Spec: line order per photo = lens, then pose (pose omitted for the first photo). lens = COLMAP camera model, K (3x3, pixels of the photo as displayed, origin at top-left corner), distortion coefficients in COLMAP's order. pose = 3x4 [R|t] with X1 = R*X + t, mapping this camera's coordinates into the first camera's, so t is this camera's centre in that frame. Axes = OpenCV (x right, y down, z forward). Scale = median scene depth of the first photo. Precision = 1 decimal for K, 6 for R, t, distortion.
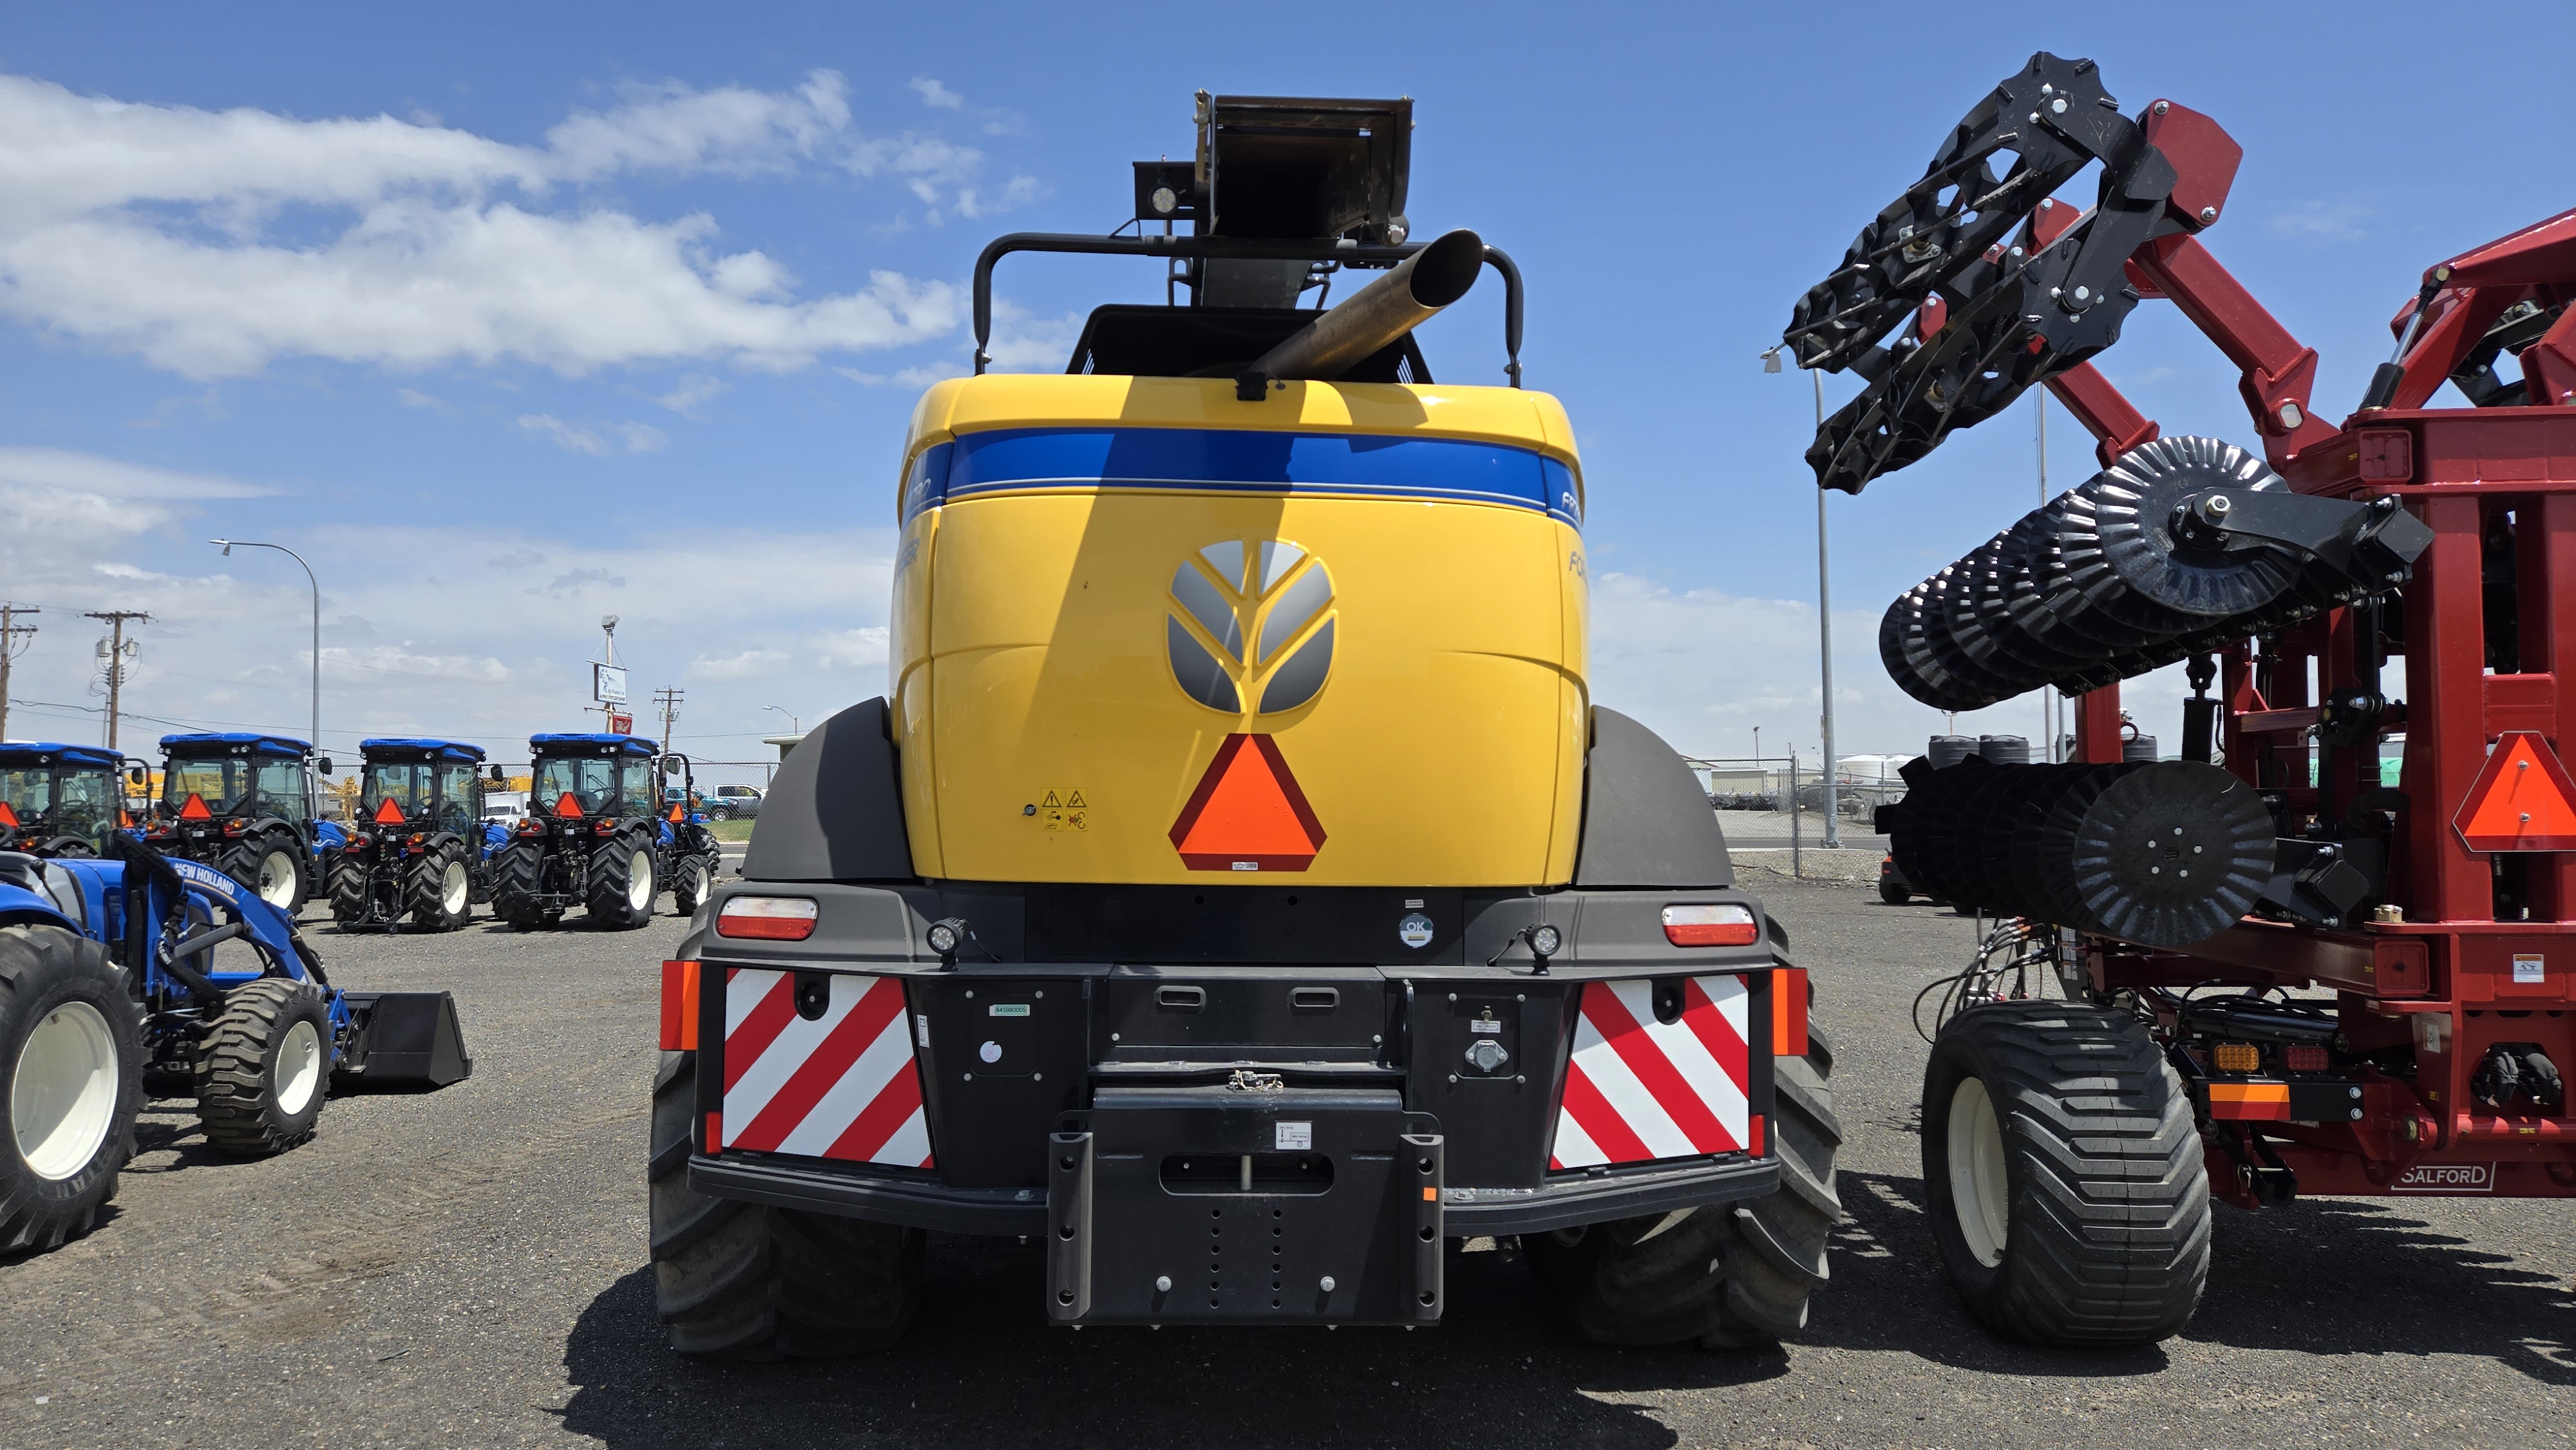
lens RADIAL K [[1741.7, 0, 1288.0], [0, 1741.7, 725.0], [0, 0, 1]] dist [0.106660, -0.097304]
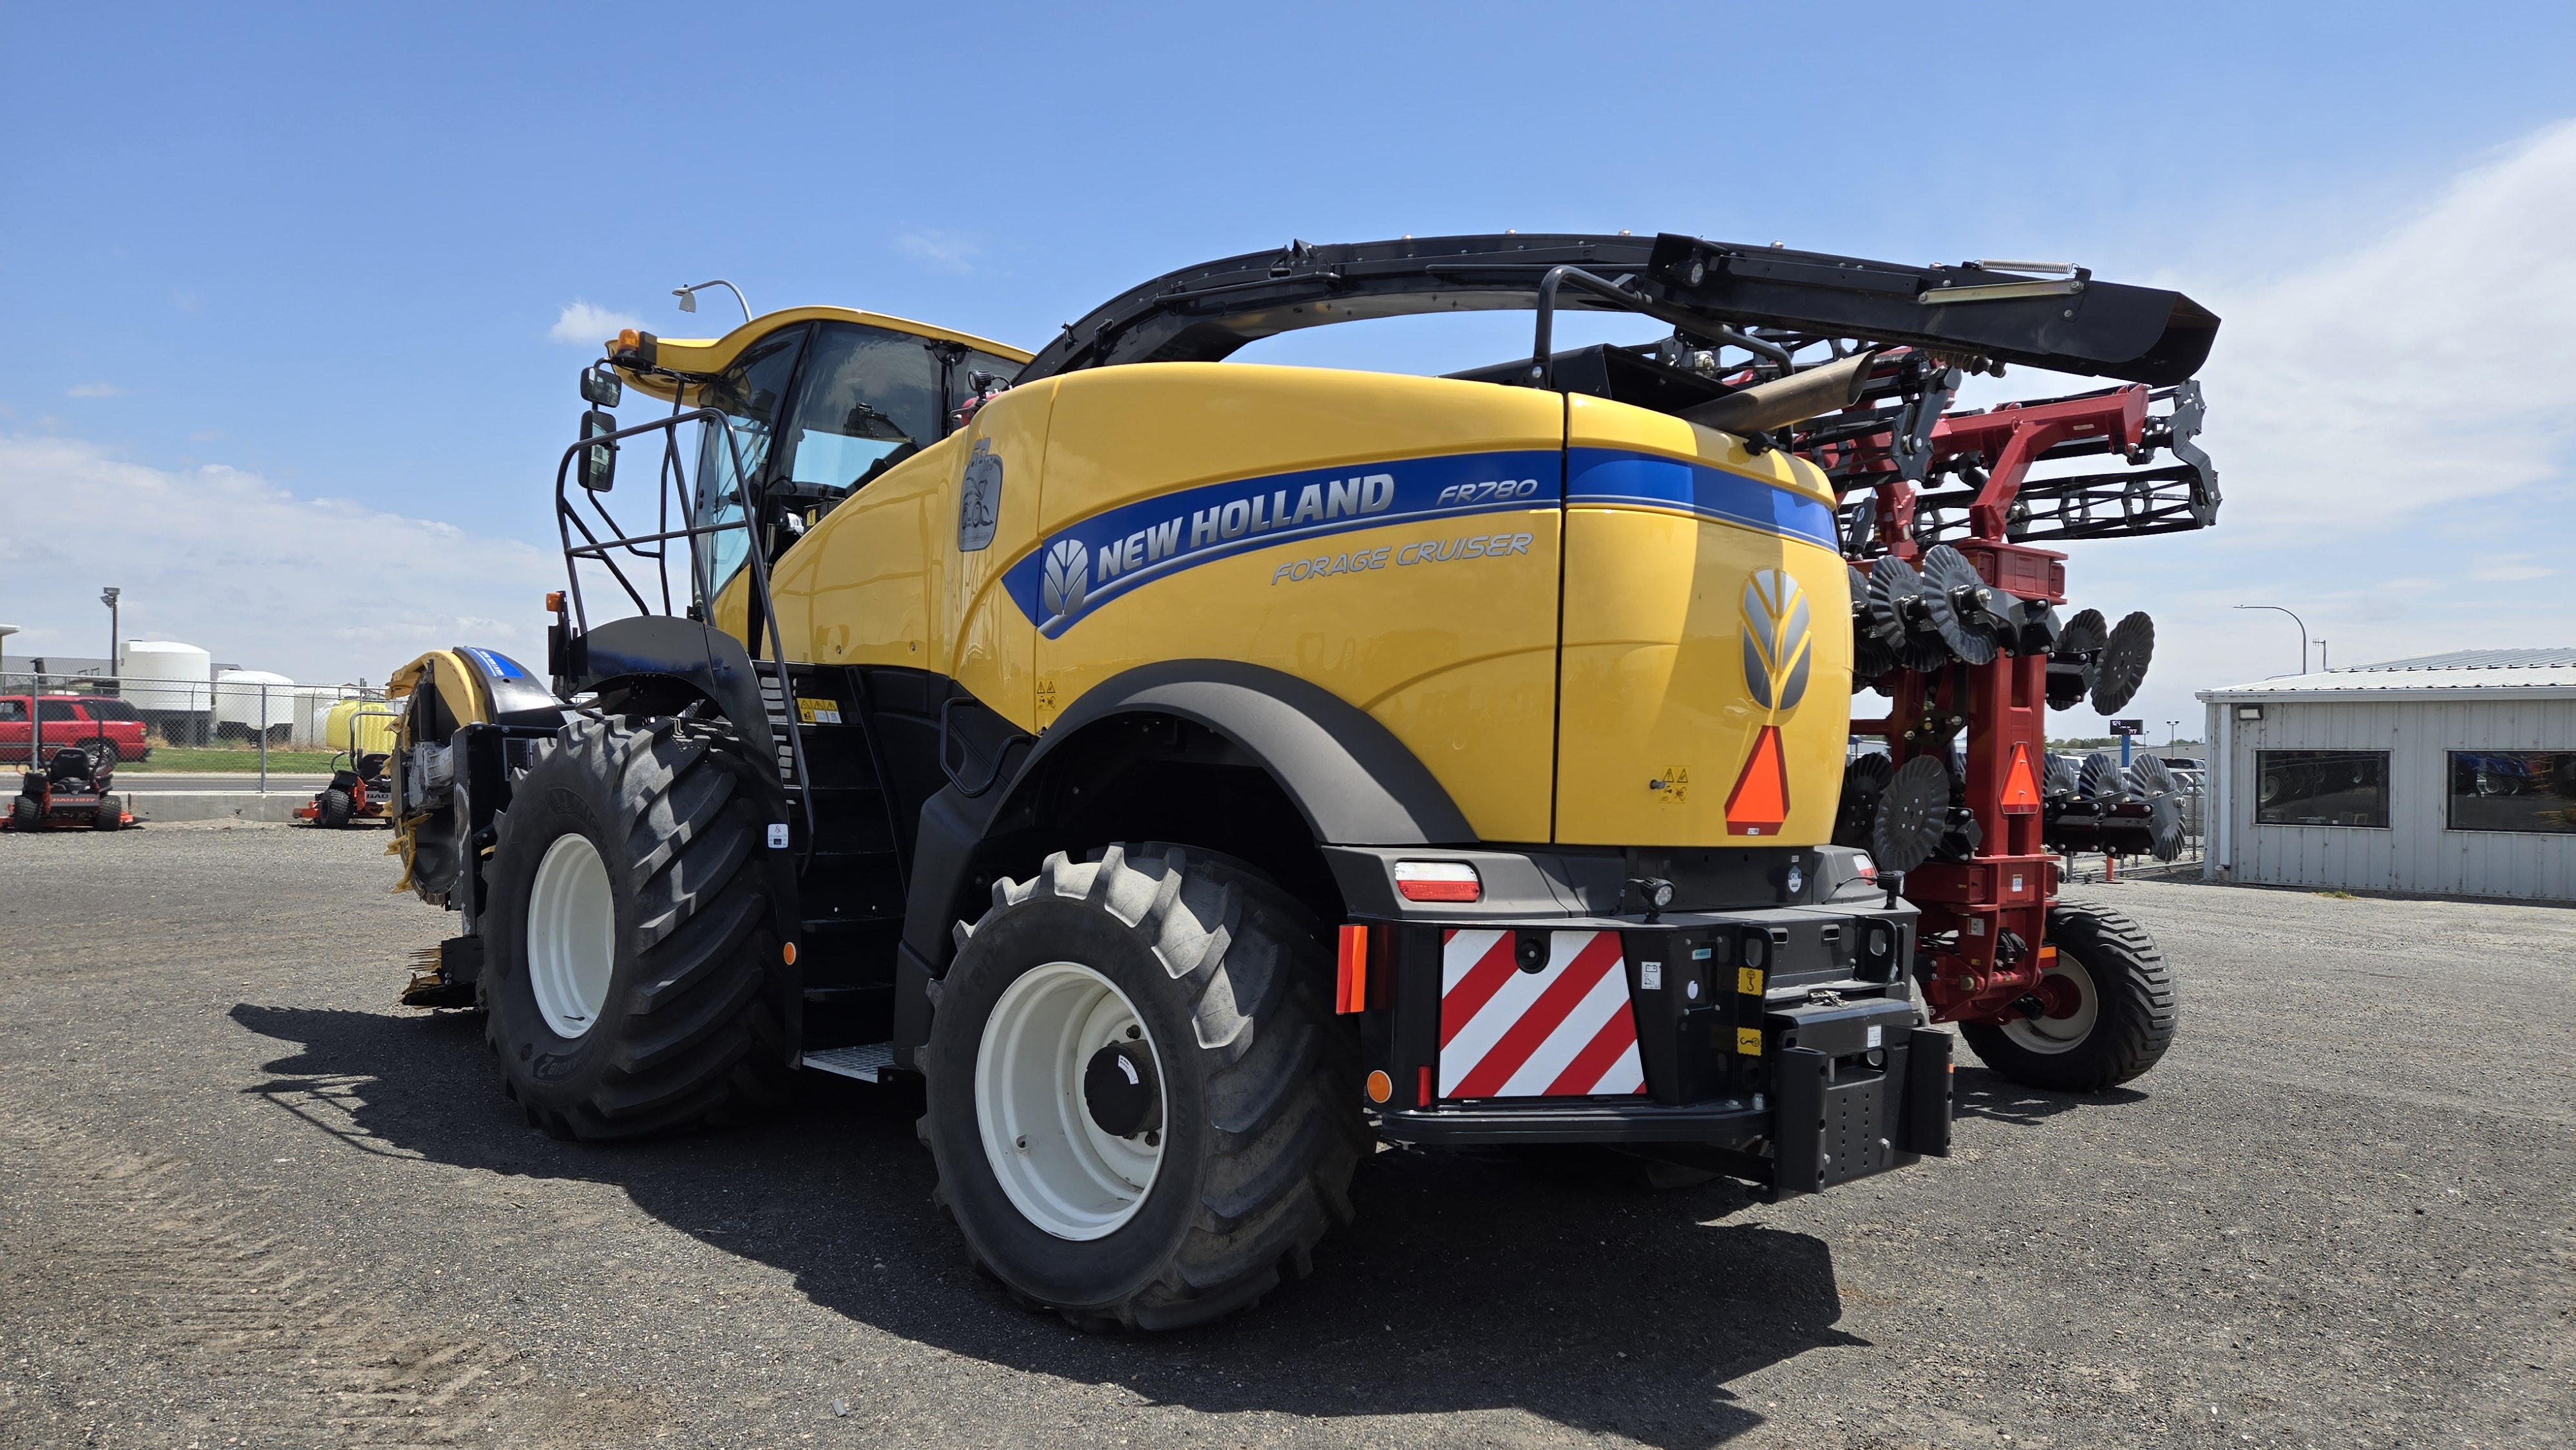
lens RADIAL K [[1735.6, 0, 1288.0], [0, 1735.6, 725.0], [0, 0, 1]] dist [0.056429, -0.044838]
pose [[0.734951, 0.033529, 0.677291, -1.106073], [-0.056616, 0.998324, 0.012014, 0.008868], [-0.675753, -0.047175, 0.735617, 0.309444]]
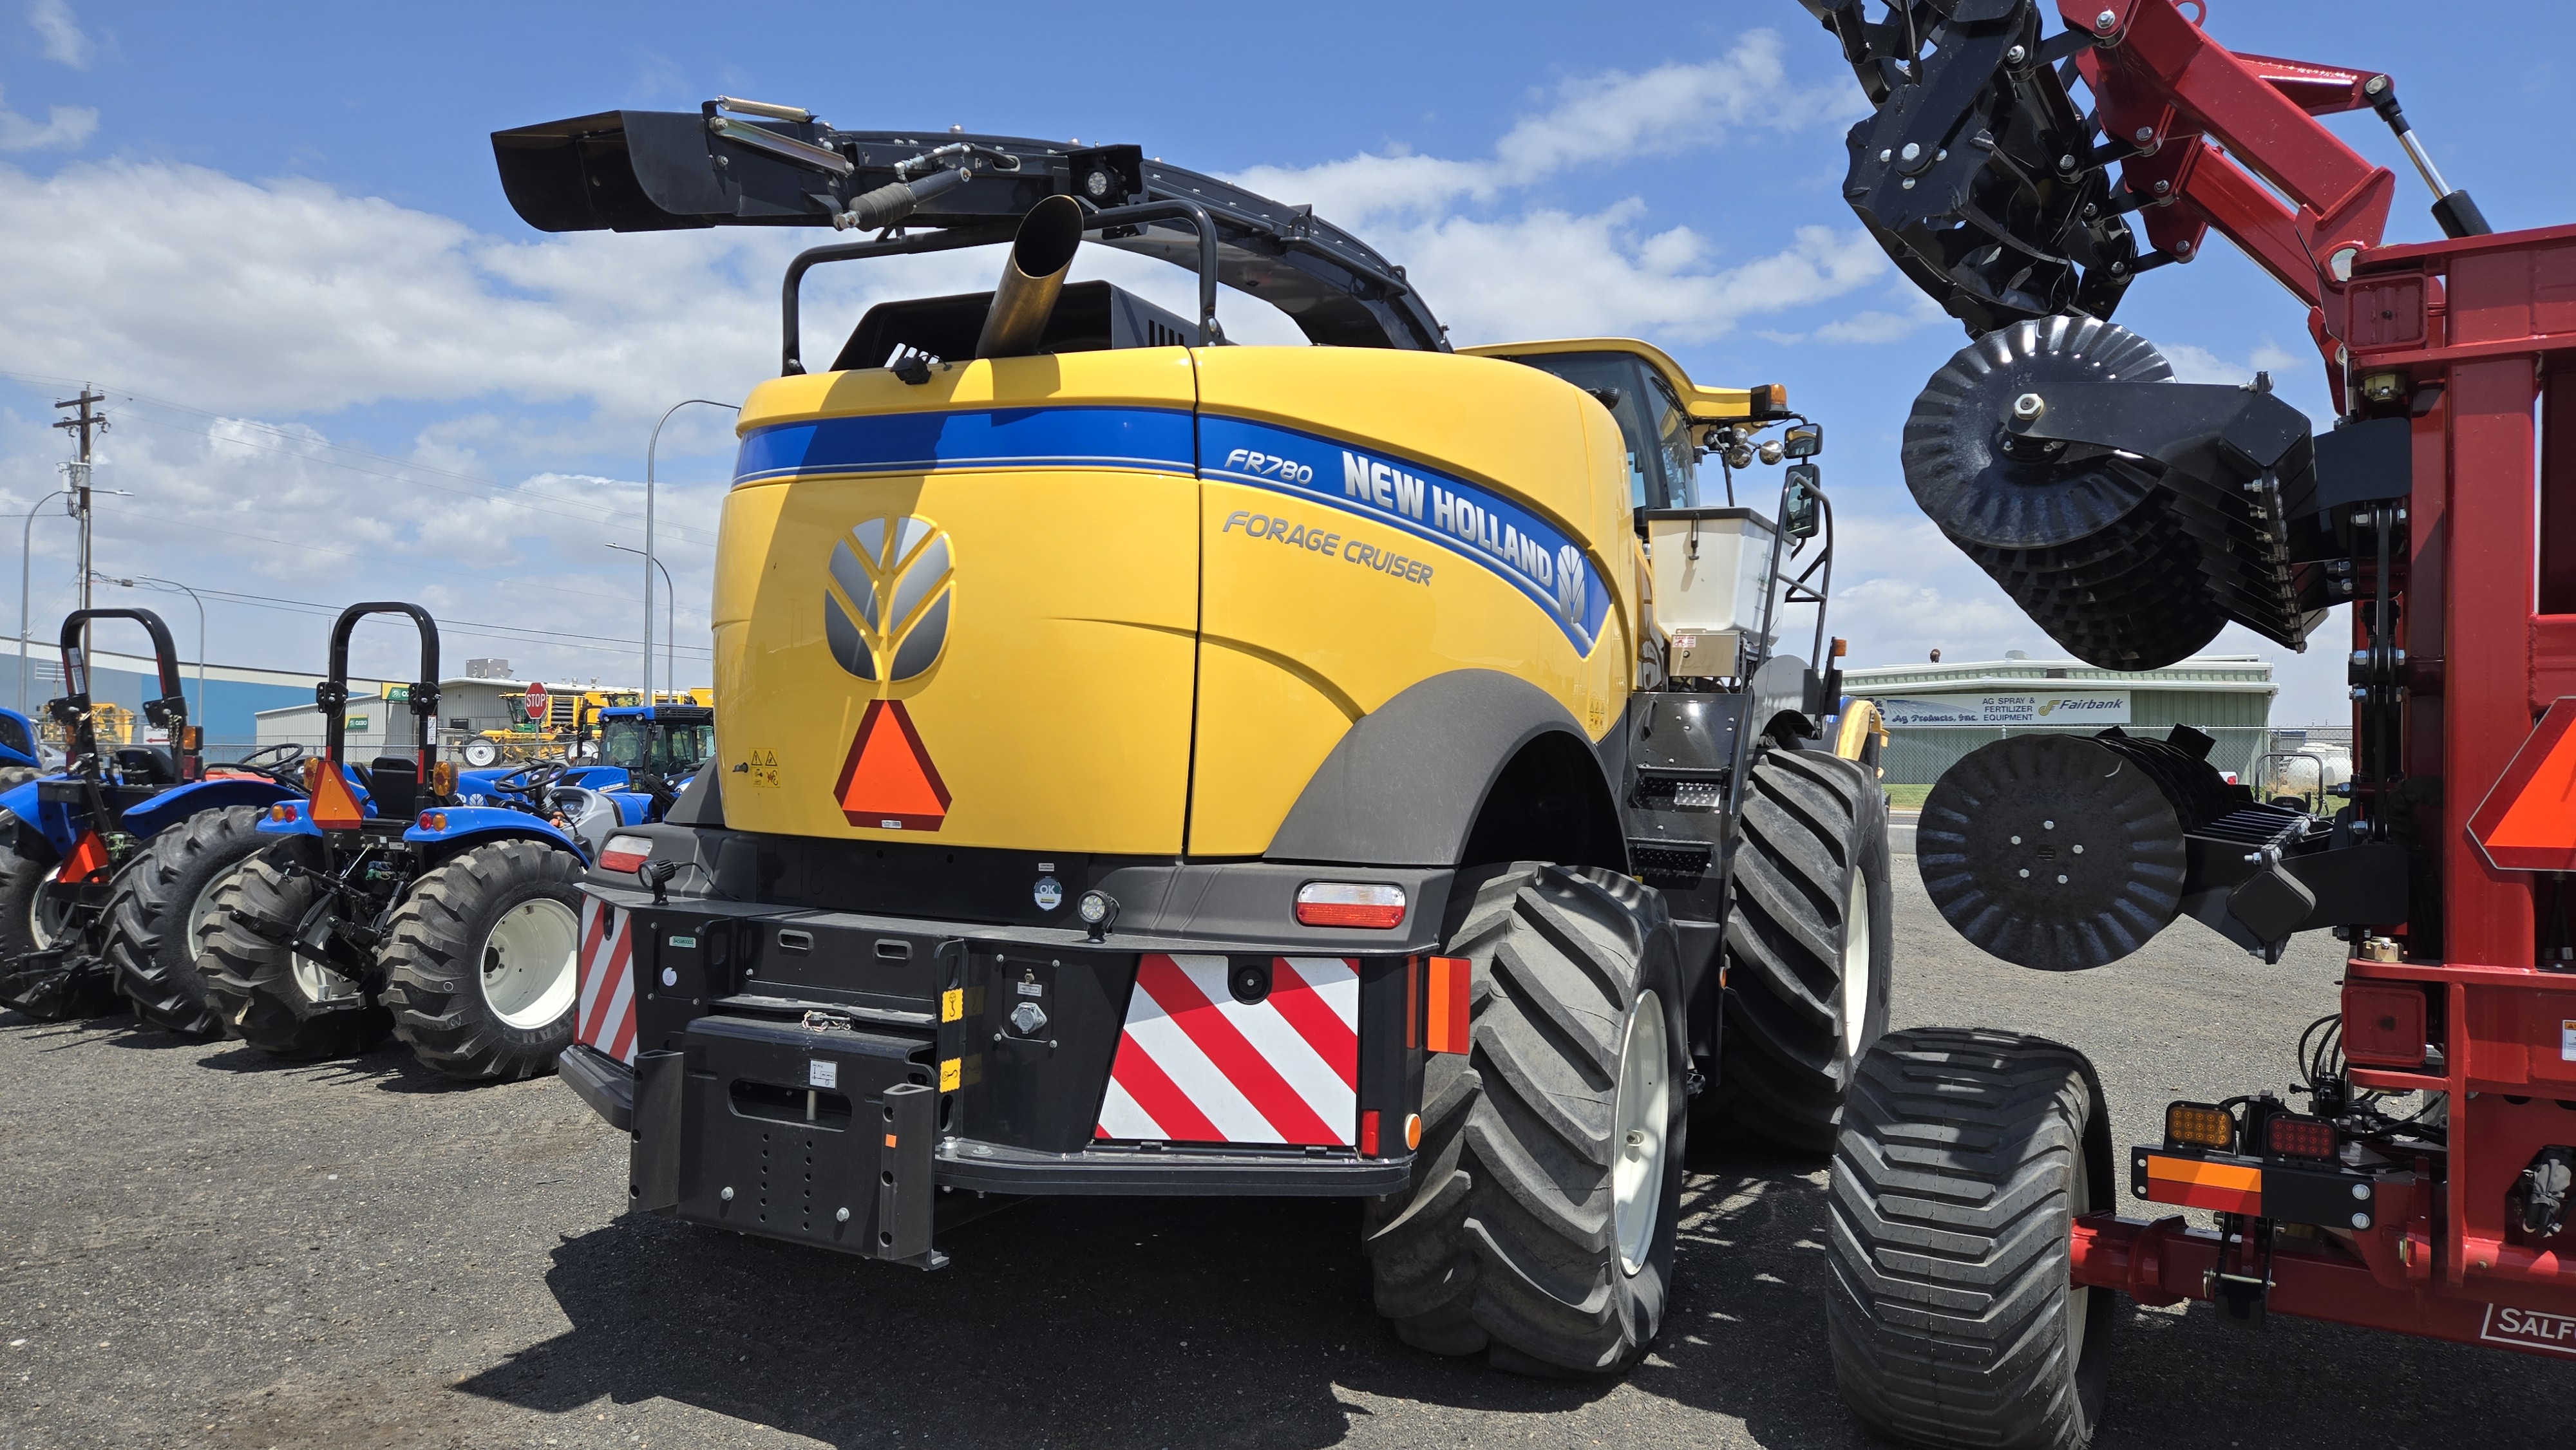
lens RADIAL K [[1741.7, 0, 1288.0], [0, 1741.7, 725.0], [0, 0, 1]] dist [0.106660, -0.097304]
pose [[0.869220, 0.007623, -0.494366, 0.710172], [0.001749, 0.999827, 0.018491, 0.000914], [0.494422, -0.016938, 0.869057, 0.187385]]
